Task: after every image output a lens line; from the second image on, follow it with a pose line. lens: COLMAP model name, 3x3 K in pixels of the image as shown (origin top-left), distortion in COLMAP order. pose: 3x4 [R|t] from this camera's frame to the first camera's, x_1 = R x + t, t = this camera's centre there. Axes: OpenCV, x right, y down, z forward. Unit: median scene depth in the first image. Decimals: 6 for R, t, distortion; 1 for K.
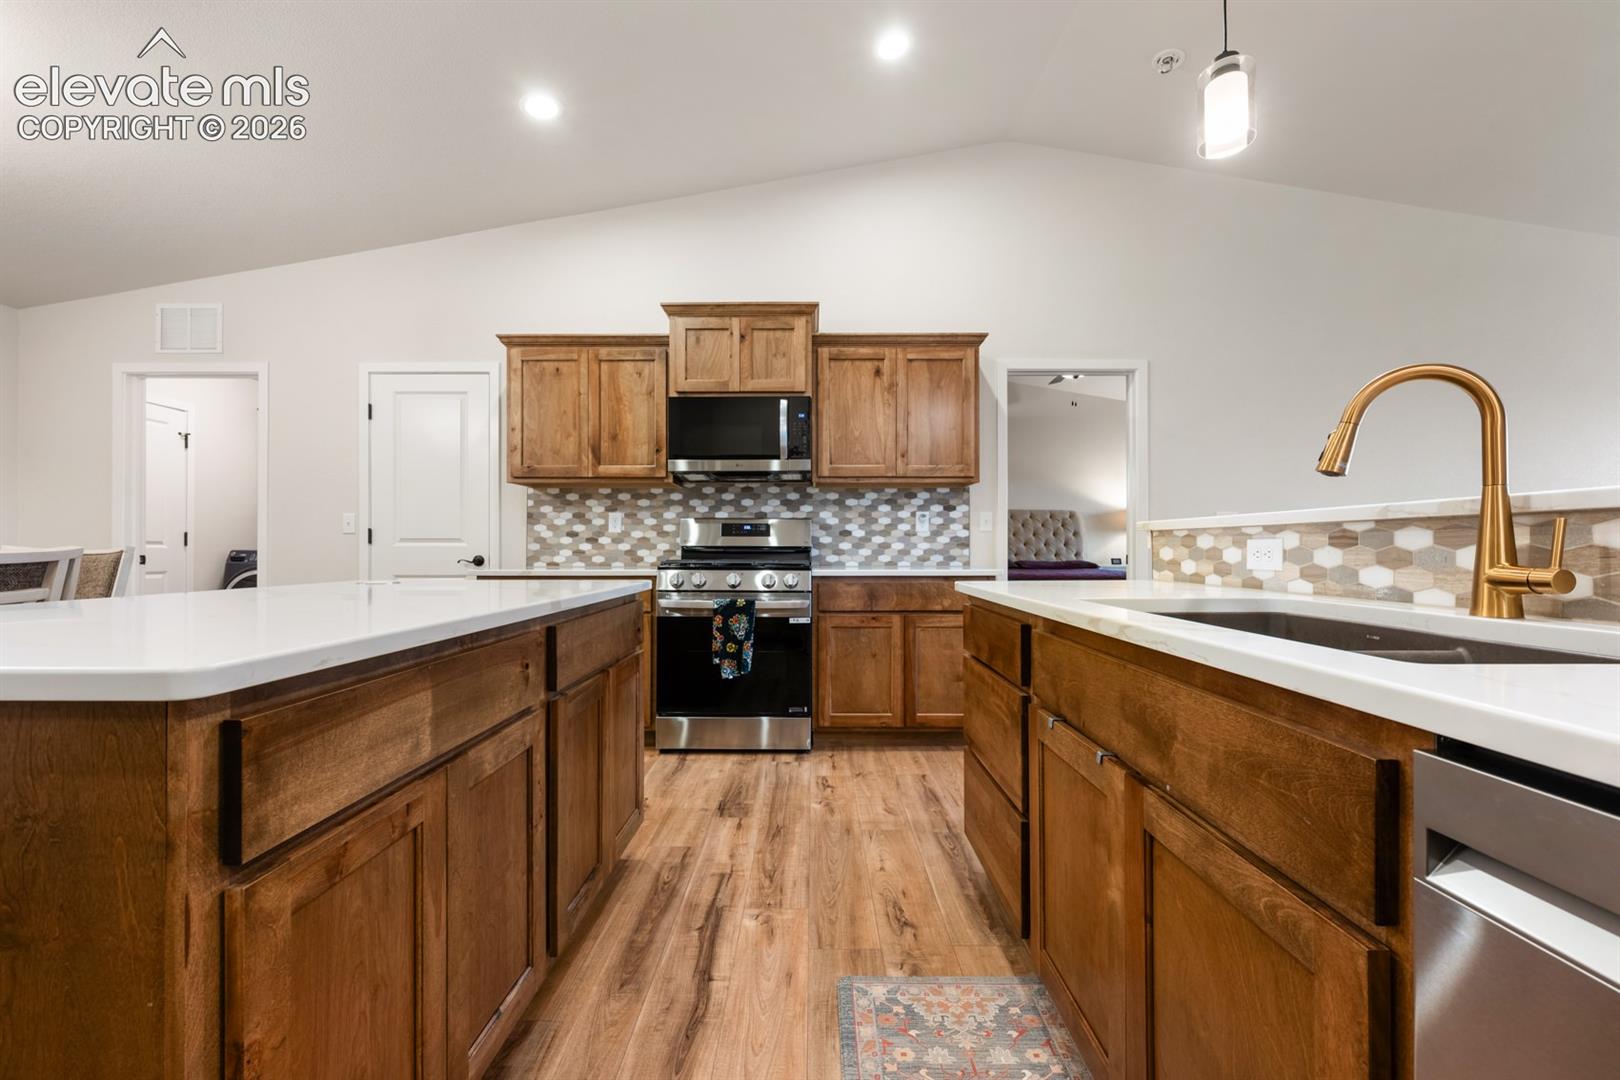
lens RADIAL K [[643.5, 0, 804.9], [0, 643.5, 545.2], [0, 0, 1]] dist [-0.001019, -0.000070]
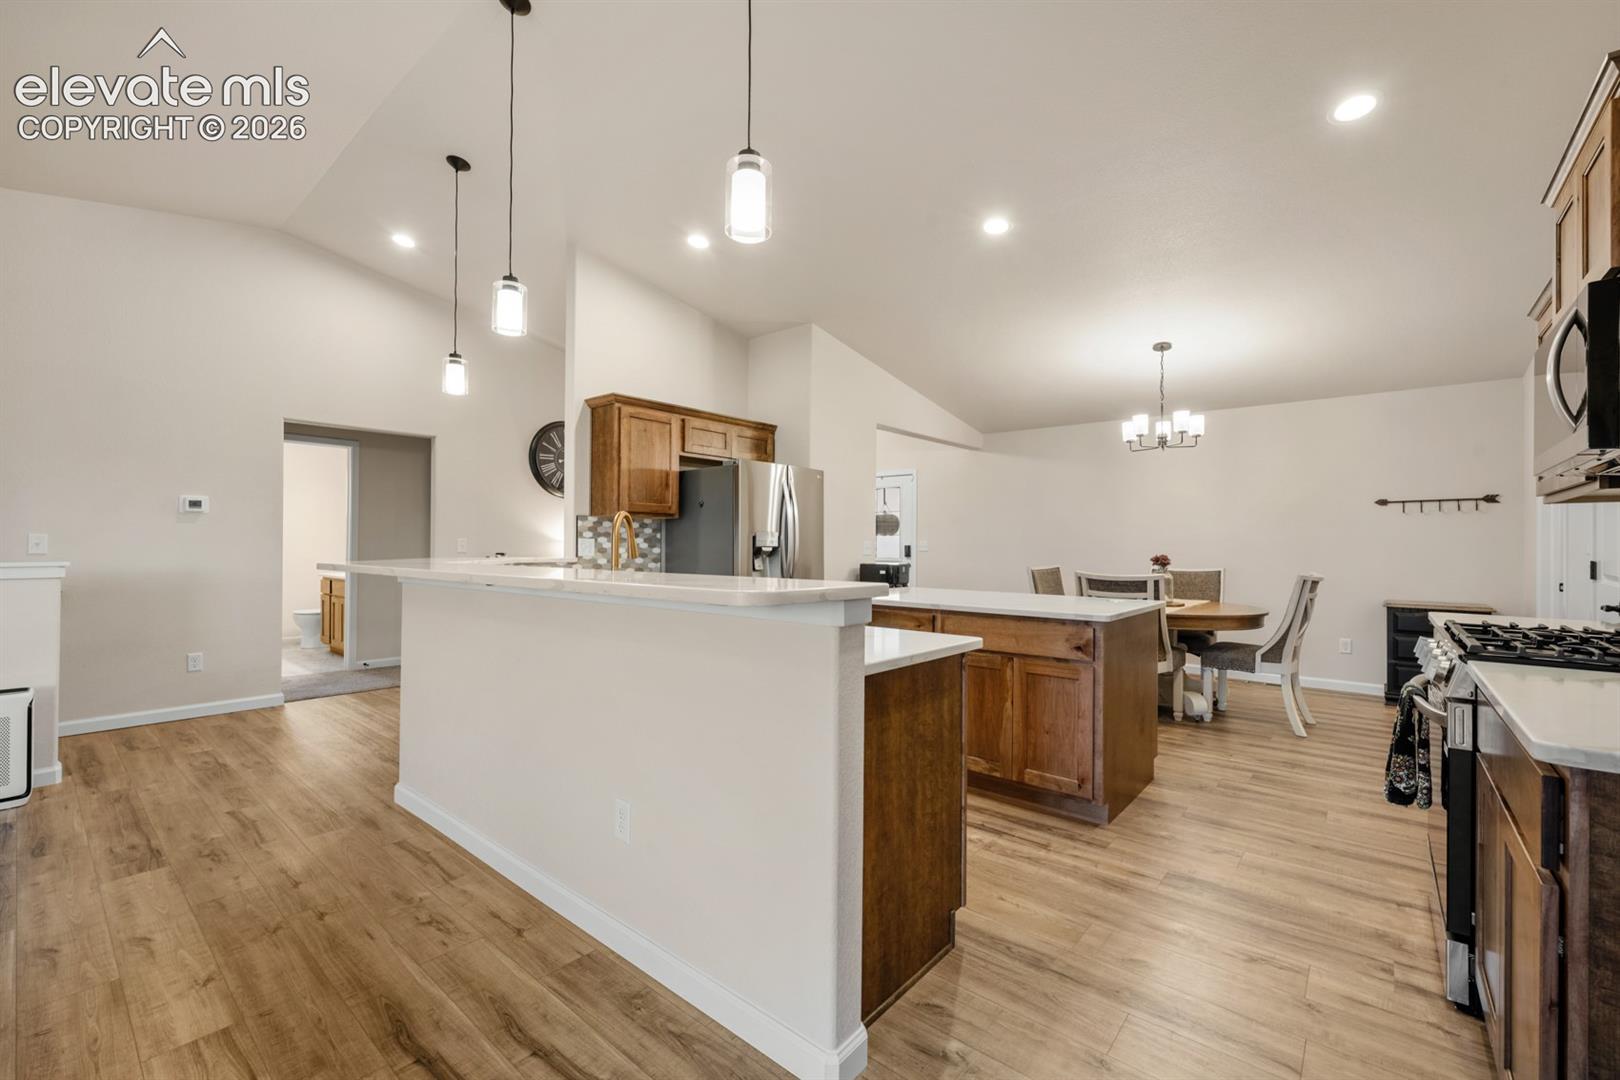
lens RADIAL K [[671.0, 0, 804.6], [0, 671.0, 539.4], [0, 0, 1]] dist [0.000779, -0.000878]
pose [[-0.642334, -0.010499, -0.766353, 0.691383], [-0.001820, 0.999924, -0.012173, -0.044909], [0.766423, -0.006425, -0.642304, 0.854497]]
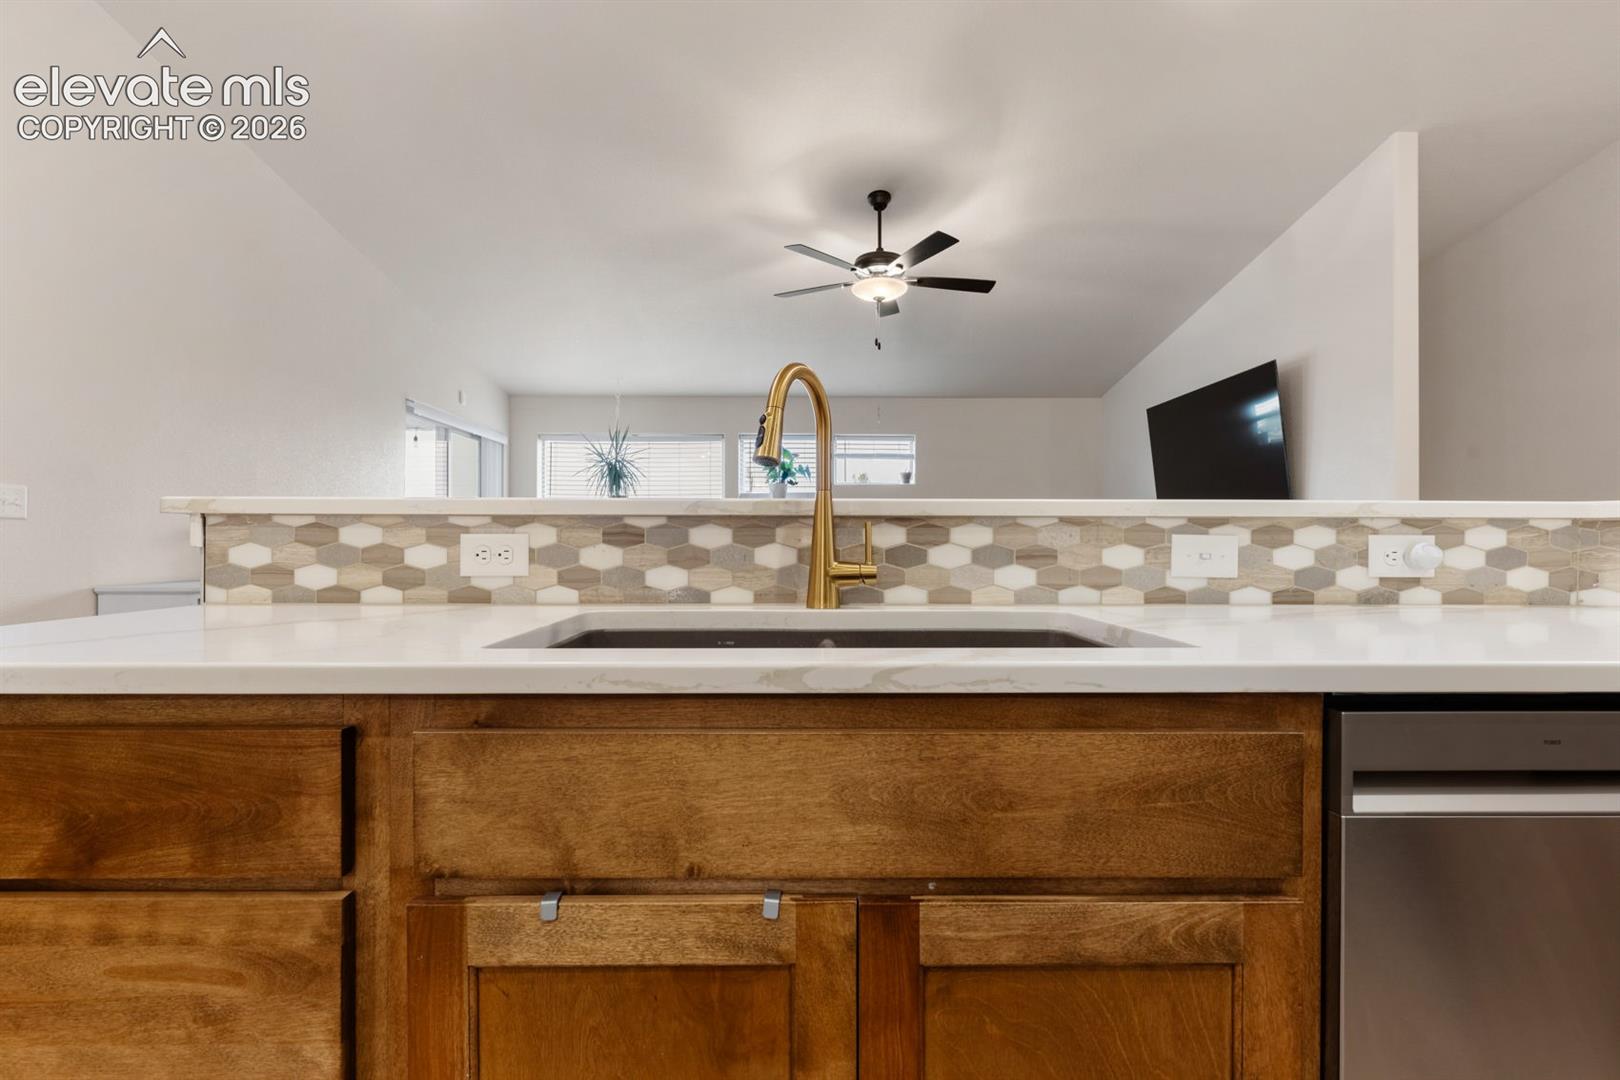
lens RADIAL K [[757.8, 0, 805.7], [0, 757.8, 548.5], [0, 0, 1]] dist [-0.004082, 0.001239]
pose [[-0.021225, -0.004369, 0.999765, -0.067999], [-0.005521, 0.999976, 0.004253, 0.000683], [-0.999759, -0.005430, -0.021249, 0.297485]]
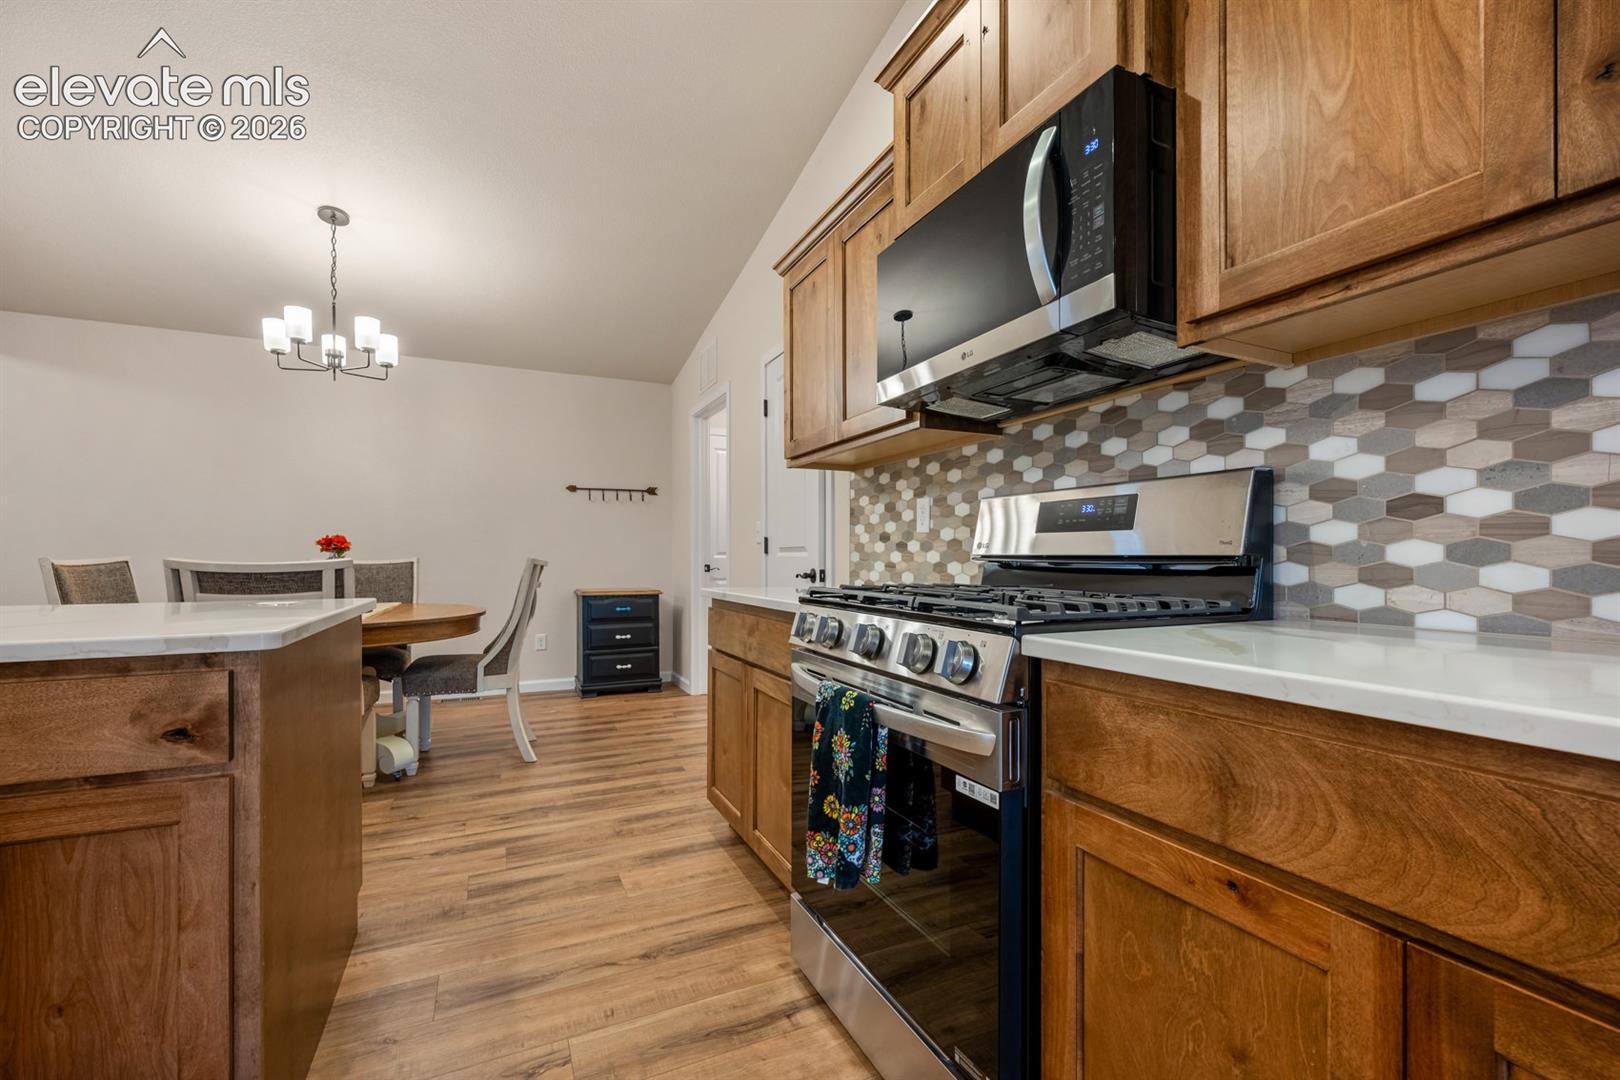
lens RADIAL K [[671.0, 0, 805.4], [0, 671.0, 559.9], [0, 0, 1]] dist [0.000779, -0.000878]
pose [[0.433670, 0.002512, -0.901068, 0.225853], [0.005703, 0.999968, 0.005533, 0.001309], [0.901054, -0.007539, 0.433642, 0.702572]]
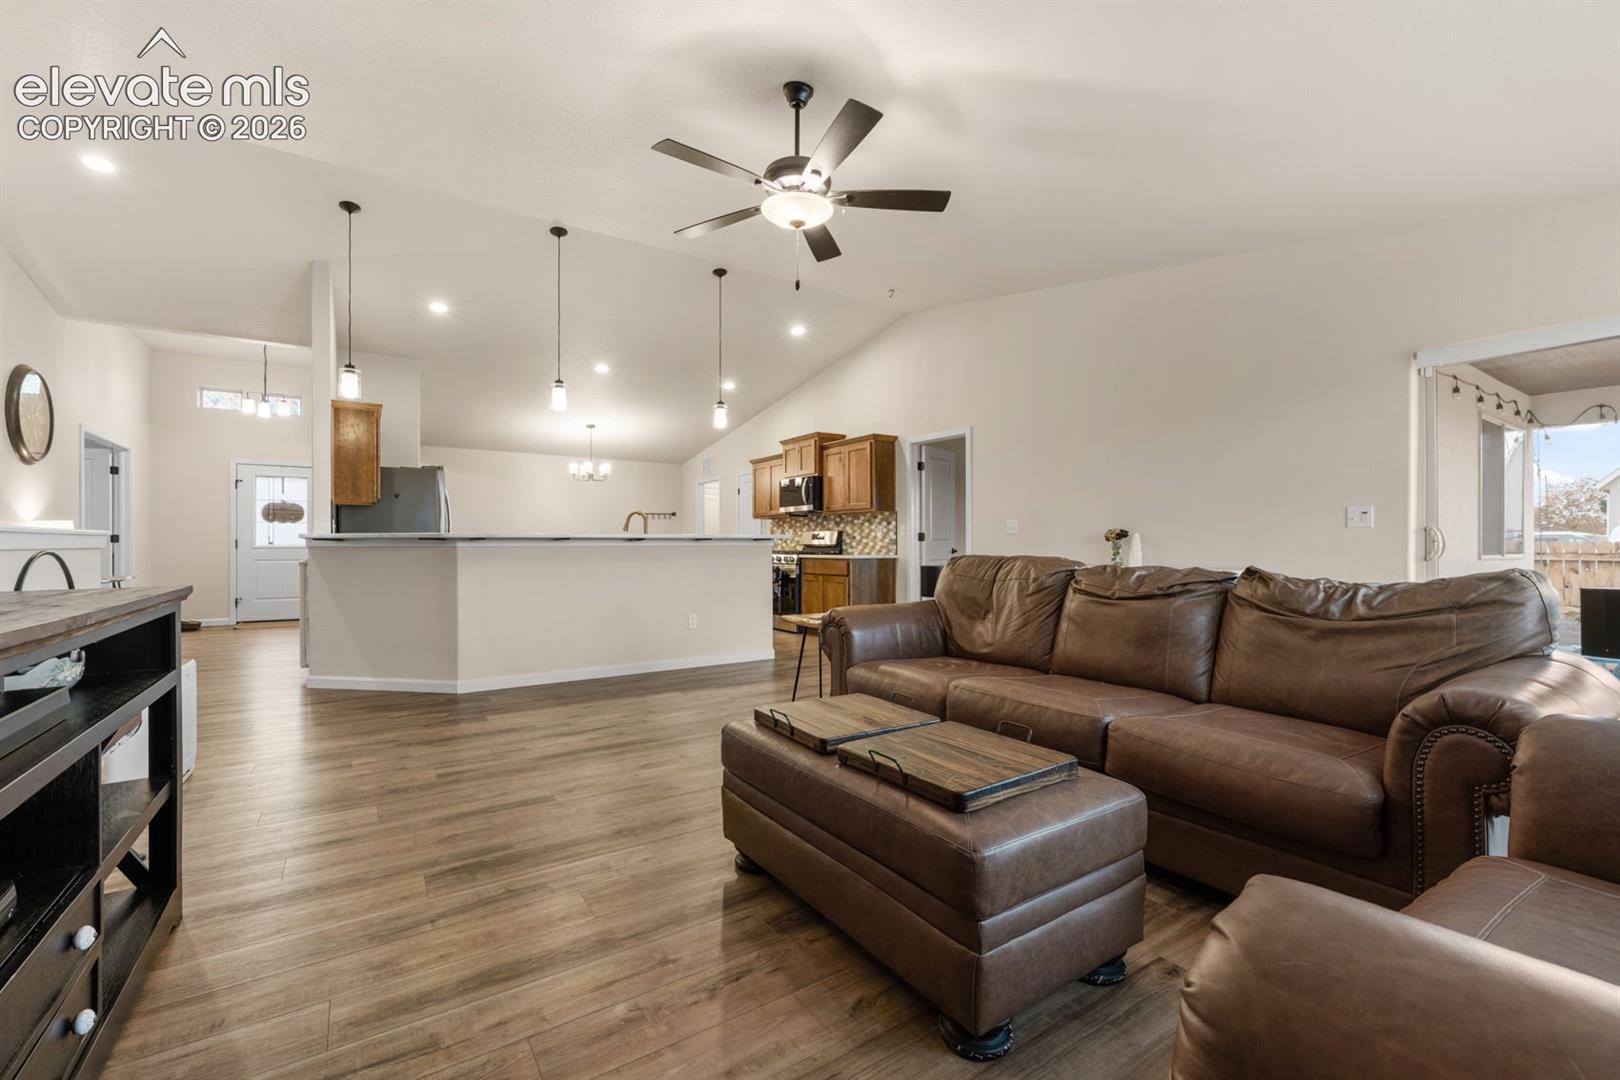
lens RADIAL K [[671.0, 0, 801.5], [0, 671.0, 544.9], [0, 0, 1]] dist [0.000779, -0.000878]
pose [[0.563358, -0.000951, -0.826212, 1.819485], [0.005840, 0.999979, 0.002831, -0.003007], [0.826192, -0.006420, 0.563352, -0.315083]]
